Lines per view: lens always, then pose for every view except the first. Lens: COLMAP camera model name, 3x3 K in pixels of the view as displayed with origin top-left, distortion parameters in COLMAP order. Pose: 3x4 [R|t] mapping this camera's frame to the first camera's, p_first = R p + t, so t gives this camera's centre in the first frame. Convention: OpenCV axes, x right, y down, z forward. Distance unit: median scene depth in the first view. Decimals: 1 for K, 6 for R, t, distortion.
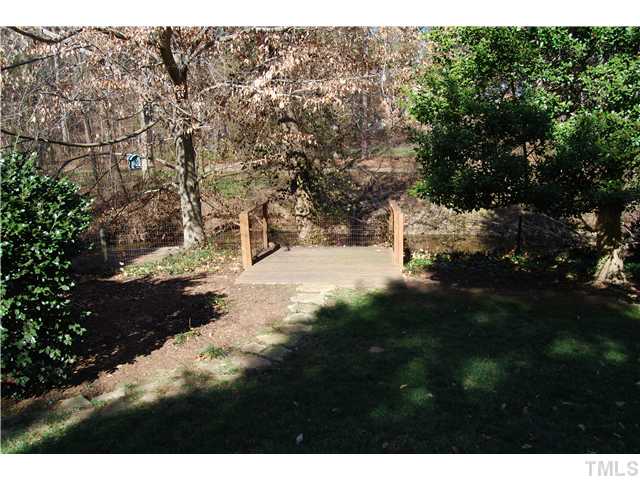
lens RADIAL K [[536.4, 0, 320.0], [0, 536.4, 240.0], [0, 0, 1]] dist [-0.082487, 0.006980]
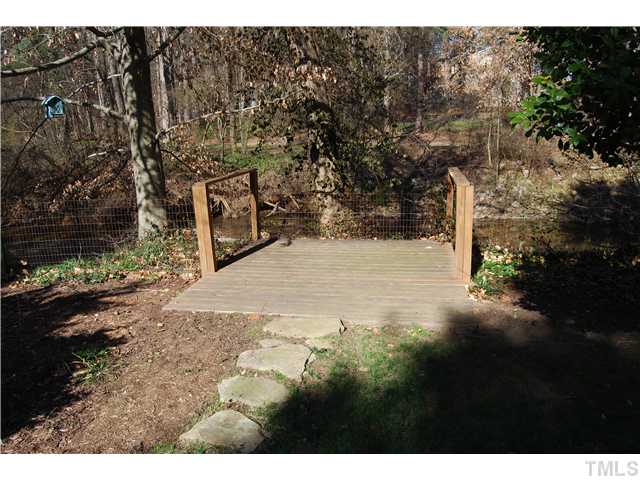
lens RADIAL K [[536.4, 0, 320.0], [0, 536.4, 240.0], [0, 0, 1]] dist [-0.082487, 0.006980]
pose [[0.994674, 0.016574, -0.101728, 0.044107], [-0.012812, 0.999214, 0.037524, -0.010828], [0.102270, -0.036020, 0.994104, 0.353006]]
